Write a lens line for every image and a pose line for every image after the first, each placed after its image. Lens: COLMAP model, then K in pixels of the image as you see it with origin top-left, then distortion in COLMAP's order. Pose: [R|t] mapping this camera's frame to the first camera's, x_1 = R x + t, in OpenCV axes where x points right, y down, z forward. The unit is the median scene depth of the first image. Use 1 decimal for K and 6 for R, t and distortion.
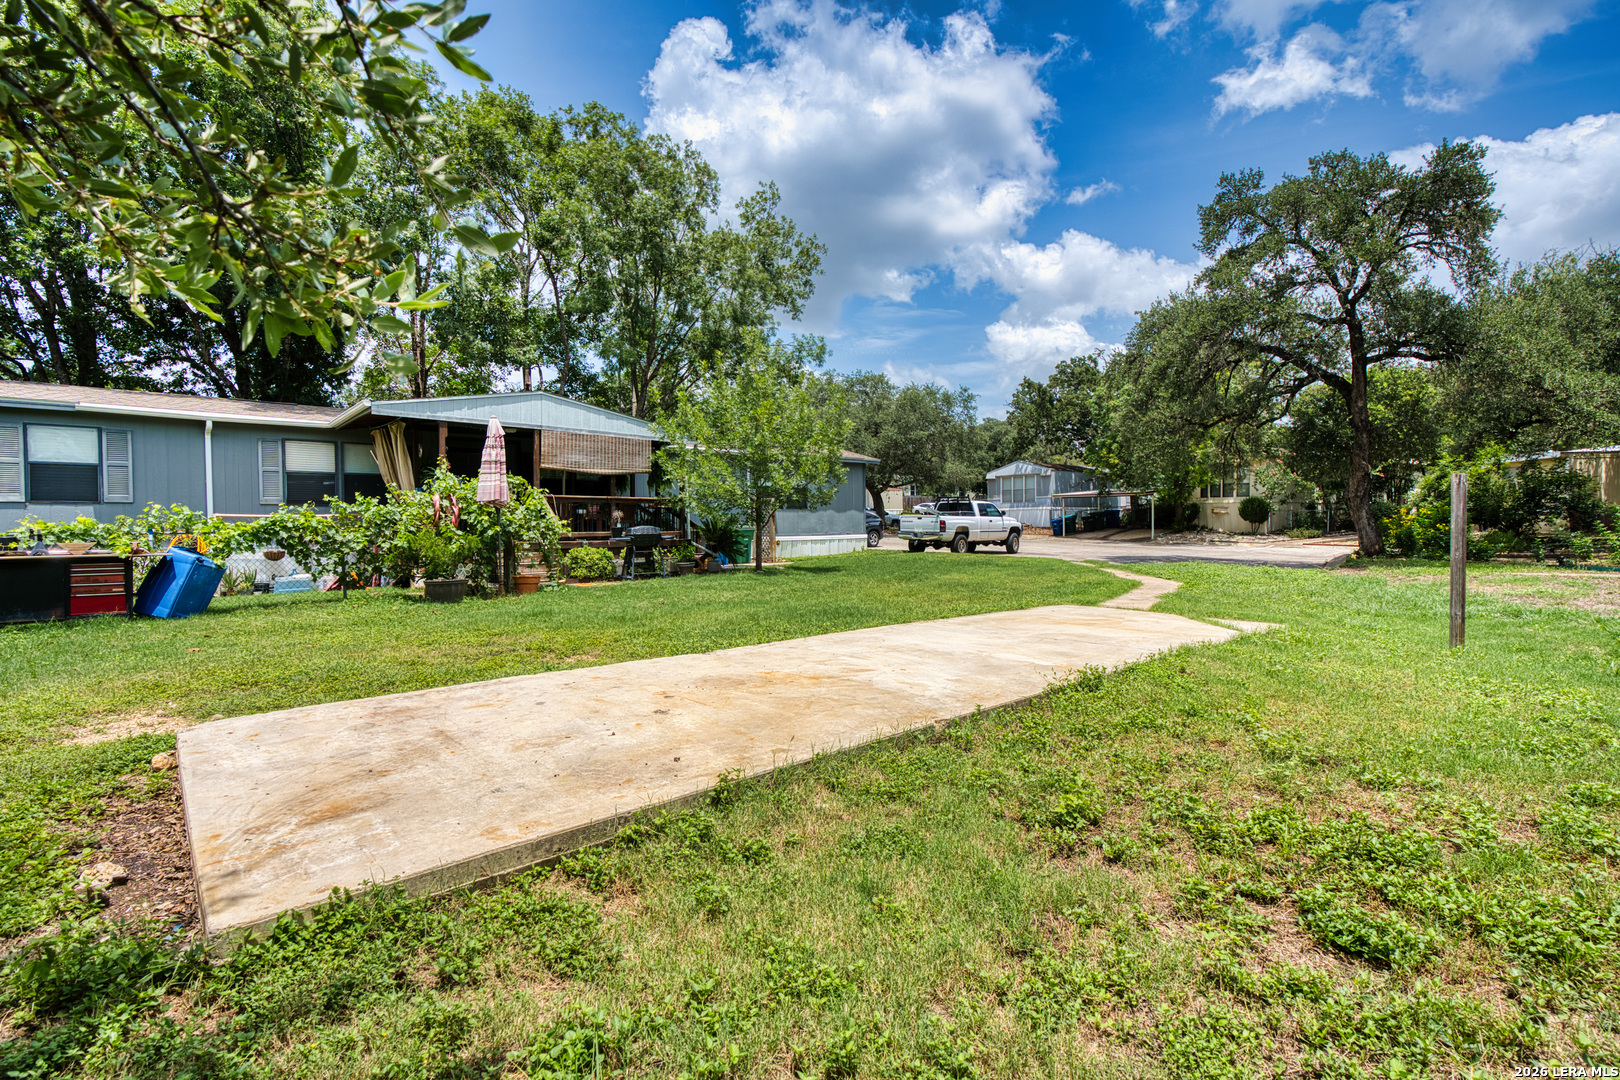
lens RADIAL K [[760.0, 0, 811.7], [0, 760.0, 536.1], [0, 0, 1]] dist [0.002396, -0.000187]
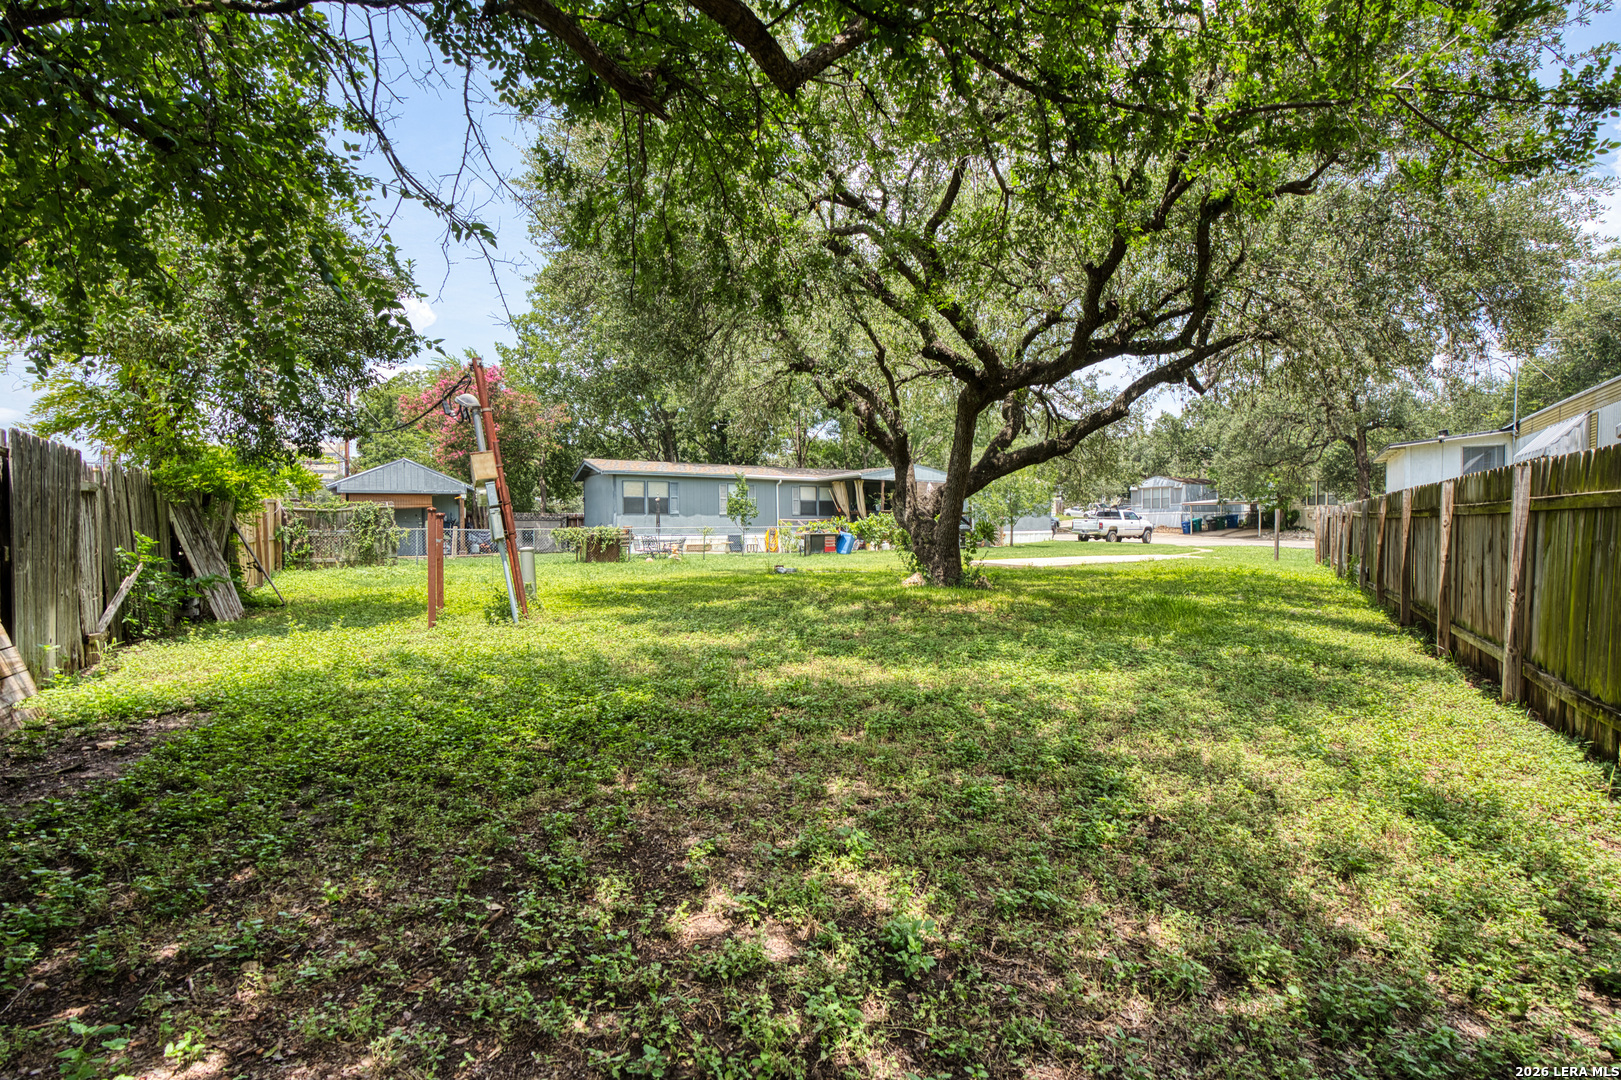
lens RADIAL K [[760.4, 0, 807.7], [0, 760.4, 548.7], [0, 0, 1]] dist [0.002396, -0.000187]
pose [[0.984321, 0.007219, -0.176238, -0.147041], [-0.004656, 0.999877, 0.014949, 0.013268], [0.176324, -0.013894, 0.984234, -0.666794]]
